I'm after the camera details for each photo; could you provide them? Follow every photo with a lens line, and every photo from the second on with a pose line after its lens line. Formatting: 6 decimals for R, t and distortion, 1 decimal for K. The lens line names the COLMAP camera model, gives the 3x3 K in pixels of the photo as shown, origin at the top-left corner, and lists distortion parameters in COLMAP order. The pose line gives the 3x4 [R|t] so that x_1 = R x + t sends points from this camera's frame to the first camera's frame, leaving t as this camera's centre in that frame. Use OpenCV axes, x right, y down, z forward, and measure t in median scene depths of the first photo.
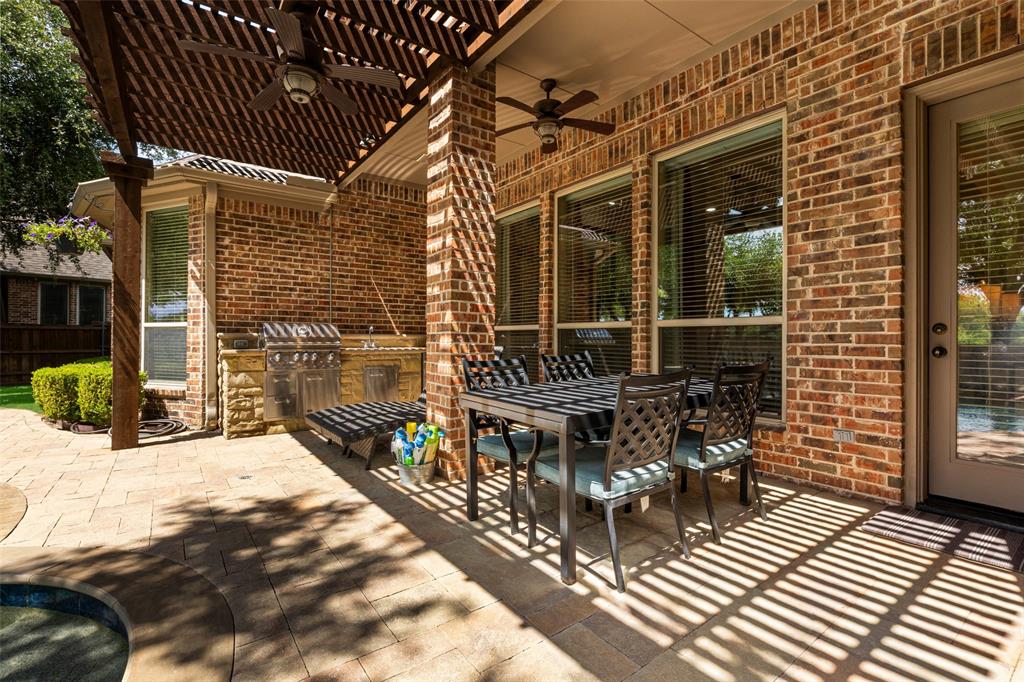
lens RADIAL K [[477.2, 0, 516.5], [0, 477.2, 334.4], [0, 0, 1]] dist [0.002594, 0.000181]
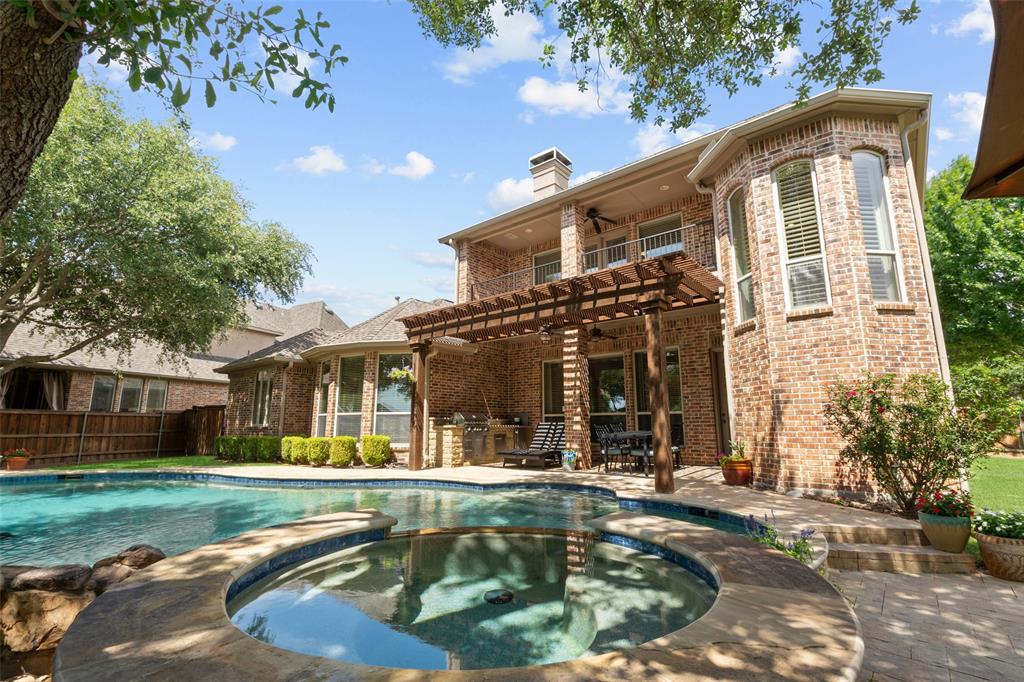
lens RADIAL K [[477.2, 0, 516.5], [0, 477.2, 334.4], [0, 0, 1]] dist [0.002594, 0.000181]
pose [[0.971806, 0.047757, 0.230896, -1.166410], [-0.002166, 0.981040, -0.193795, 0.072231], [-0.235773, 0.187831, 0.953483, -1.704013]]
